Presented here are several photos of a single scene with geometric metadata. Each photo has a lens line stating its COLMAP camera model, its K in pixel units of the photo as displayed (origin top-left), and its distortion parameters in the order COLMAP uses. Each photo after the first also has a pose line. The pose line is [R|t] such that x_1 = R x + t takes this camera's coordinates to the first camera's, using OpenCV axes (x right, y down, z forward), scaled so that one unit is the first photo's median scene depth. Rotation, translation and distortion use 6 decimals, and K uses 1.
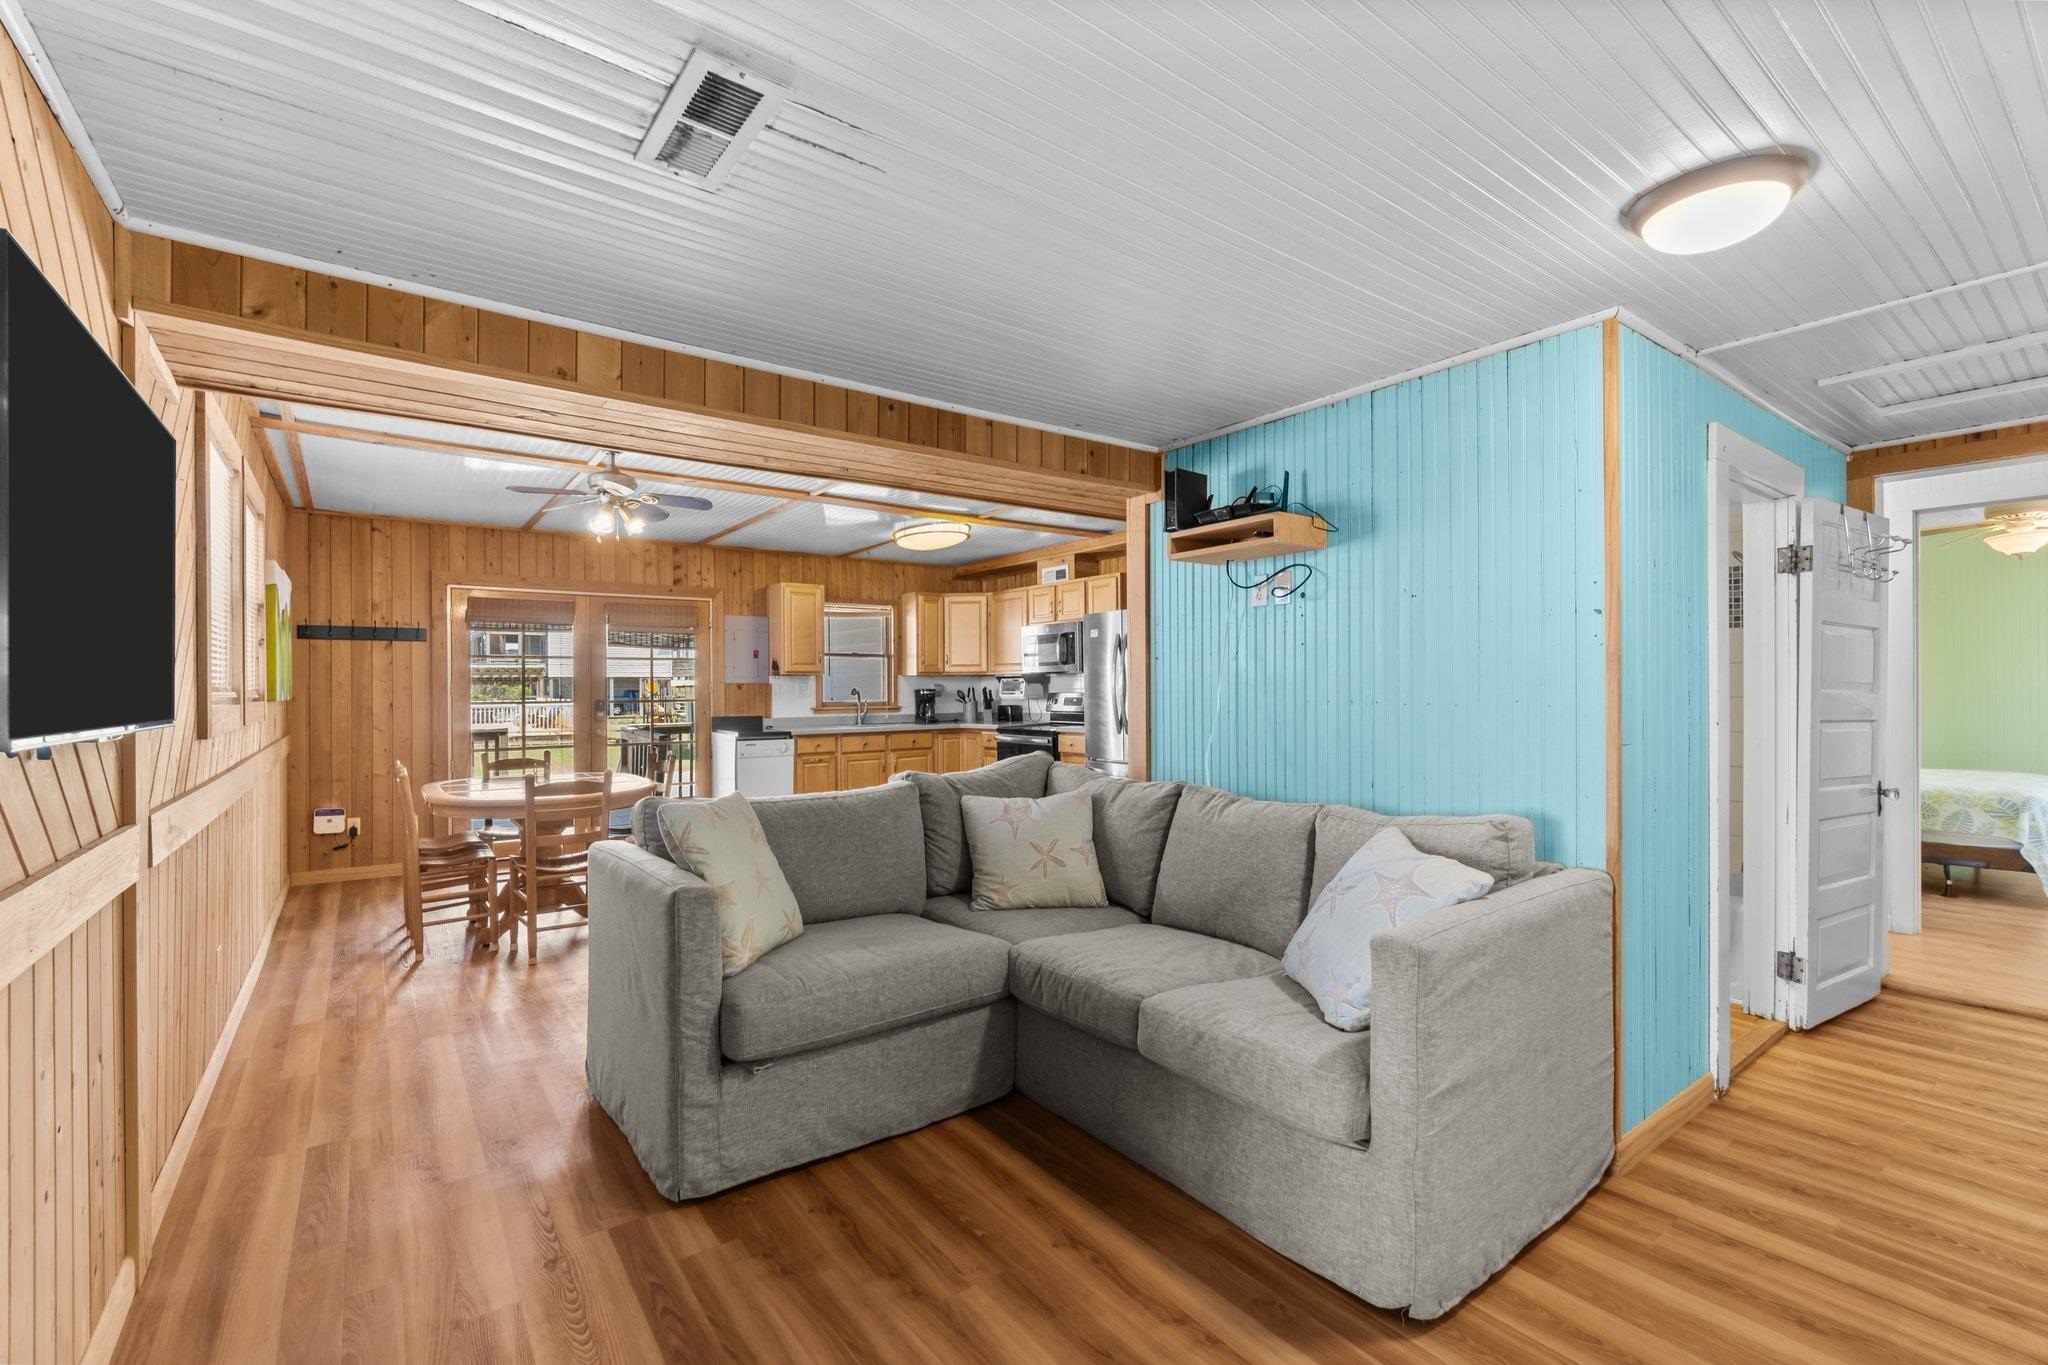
lens RADIAL K [[888.5, 0, 1041.3], [0, 888.5, 685.2], [0, 0, 1]] dist [-0.001094, 0.000008]
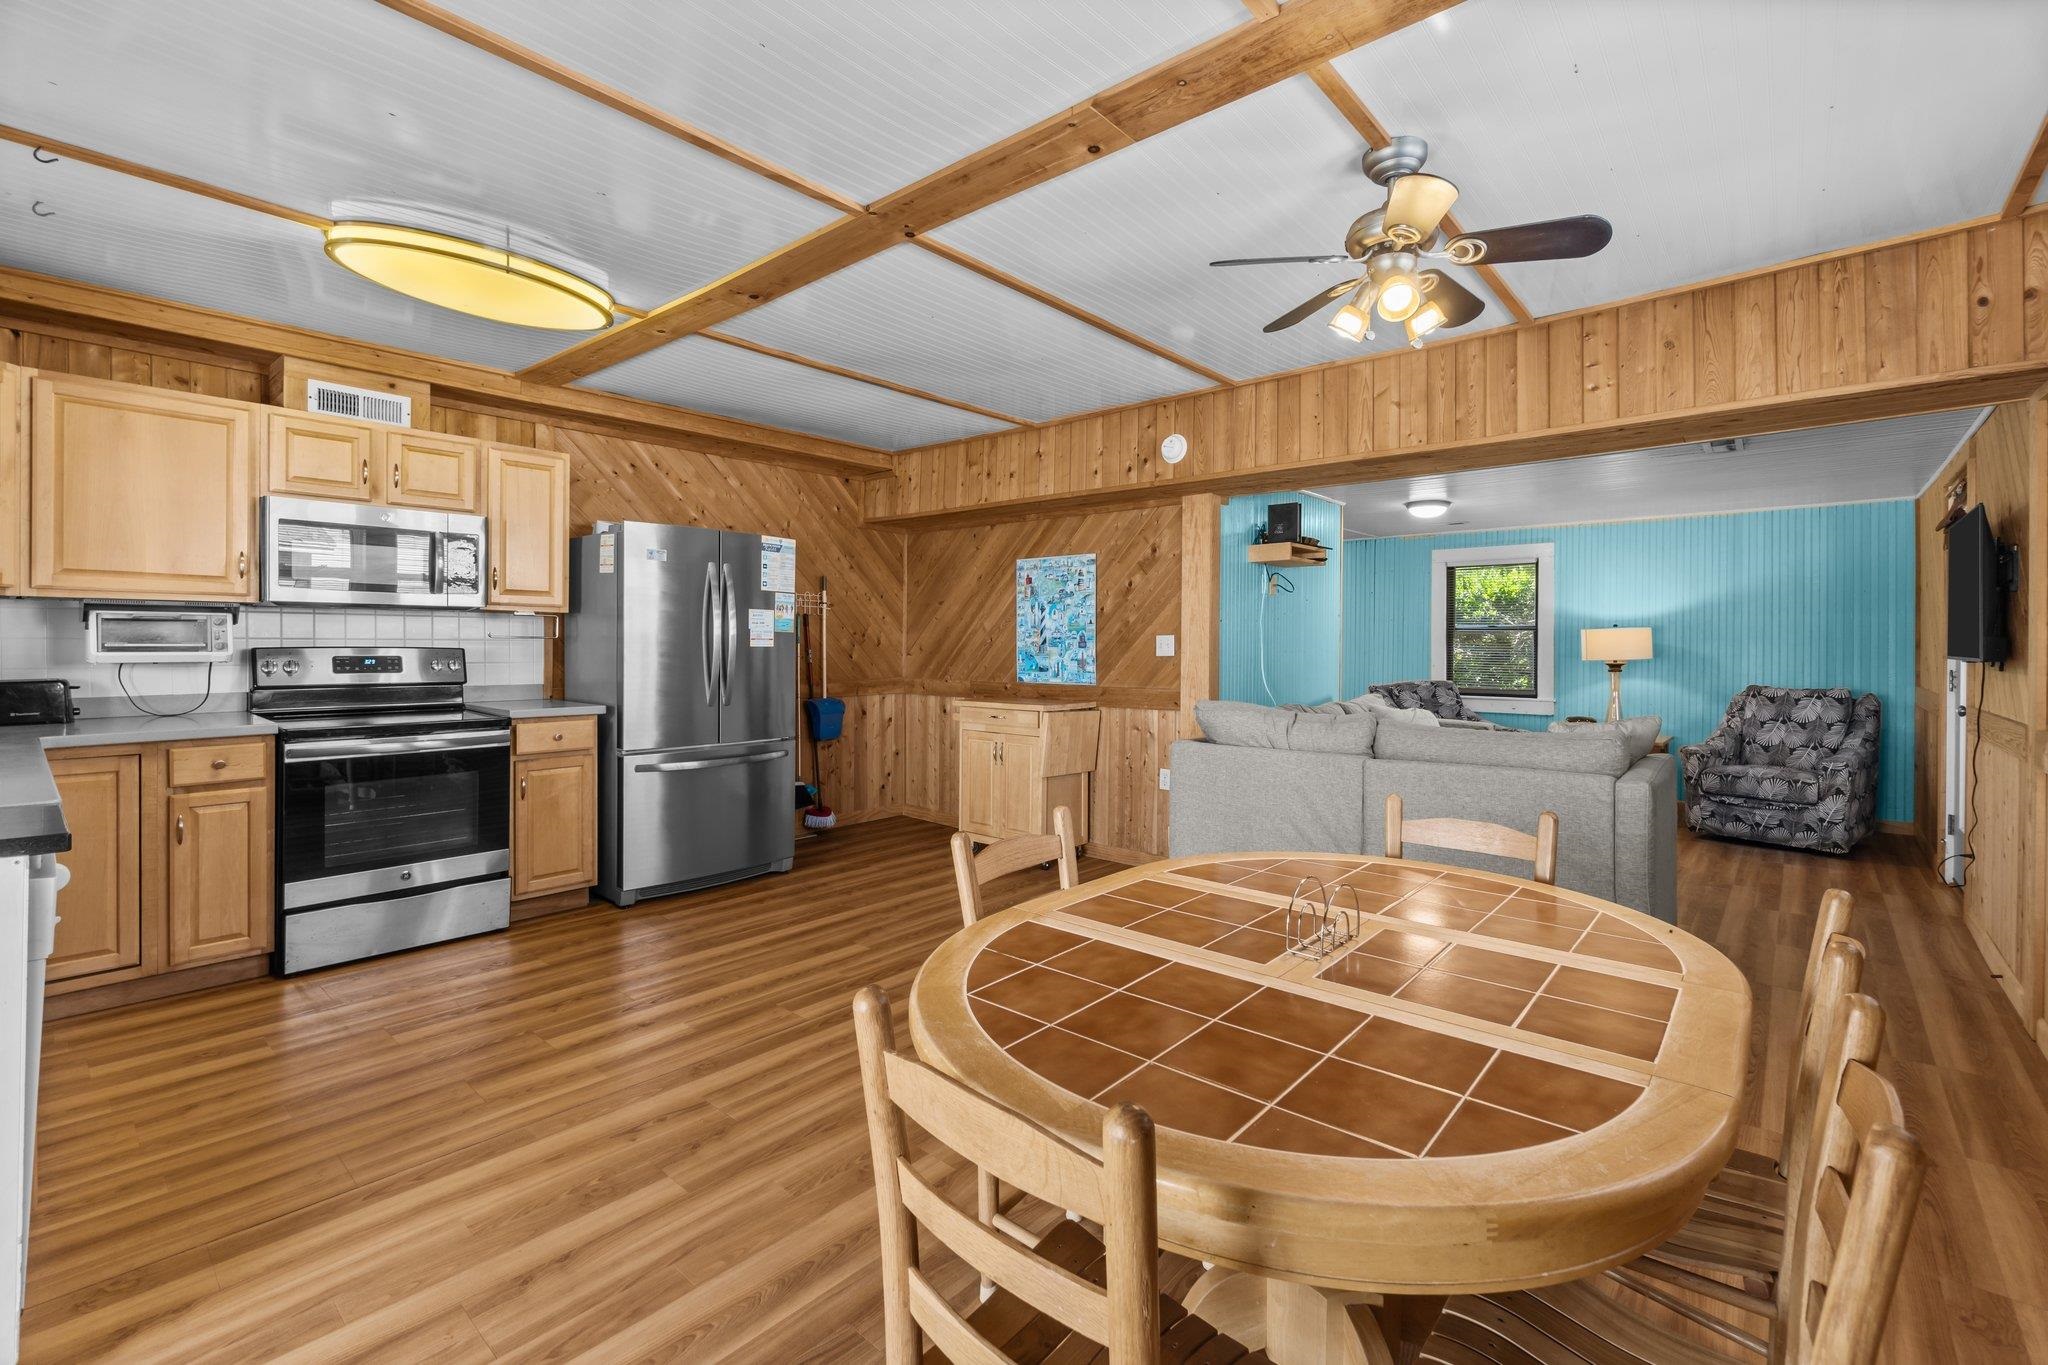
lens RADIAL K [[888.5, 0, 1021.7], [0, 888.5, 644.5], [0, 0, 1]] dist [-0.001094, 0.000008]
pose [[-0.202780, 0.005175, 0.979211, -0.564210], [-0.006784, 0.999955, -0.006689, 0.008459], [-0.979201, -0.008000, -0.202736, 0.782748]]
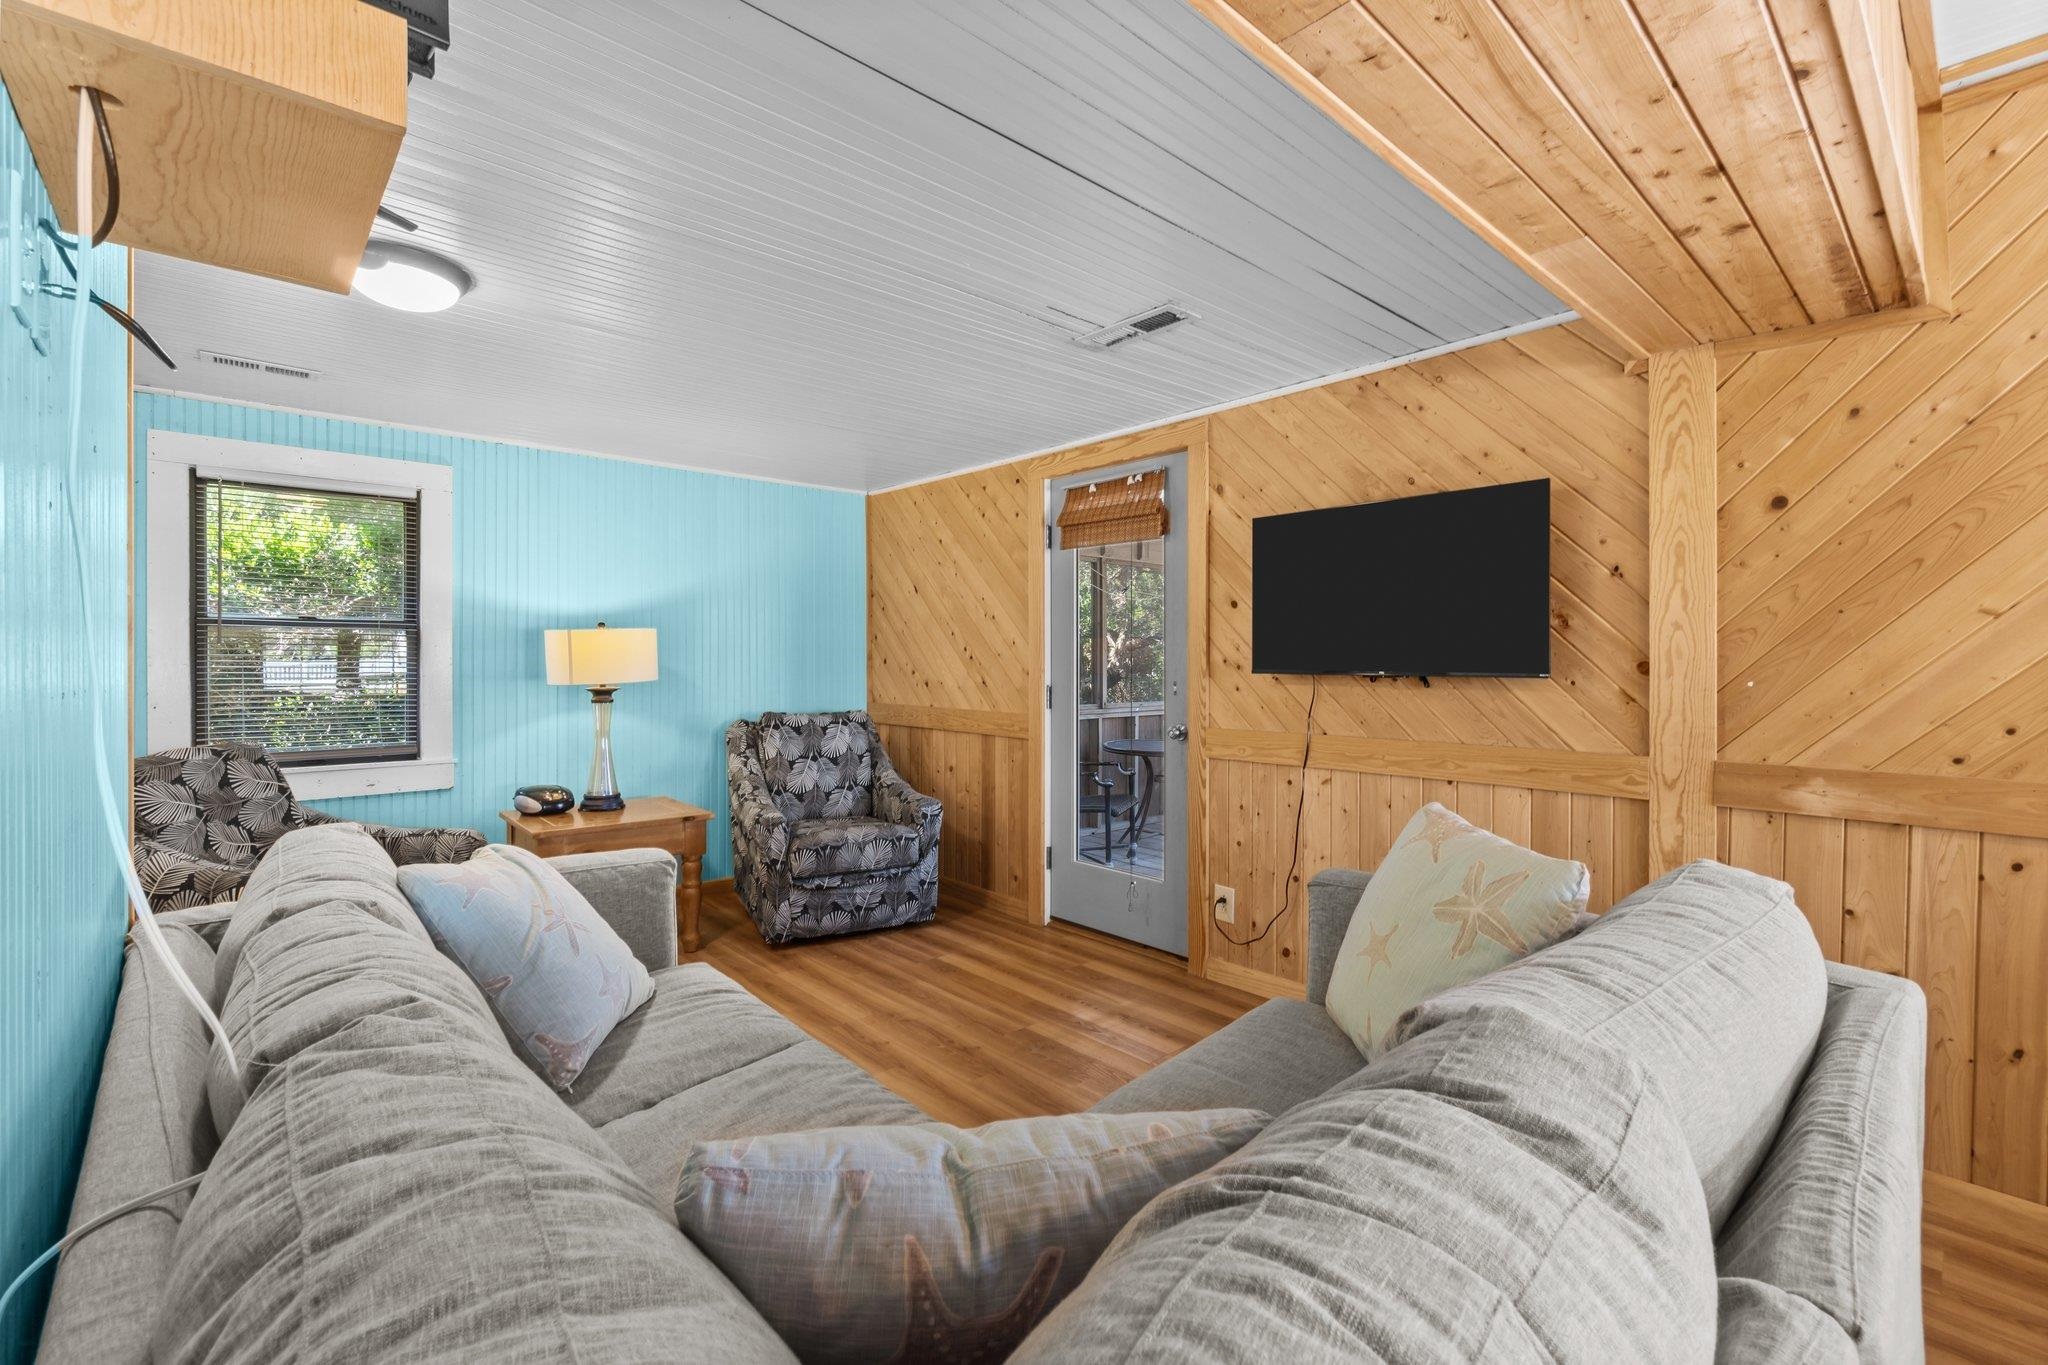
lens RADIAL K [[888.5, 0, 1041.5], [0, 888.5, 667.8], [0, 0, 1]] dist [-0.001094, 0.000008]
pose [[-0.995024, 0.005863, -0.099461, -0.006515], [0.005455, 0.999976, 0.004373, 0.004423], [0.099484, 0.003809, -0.995032, 0.562027]]
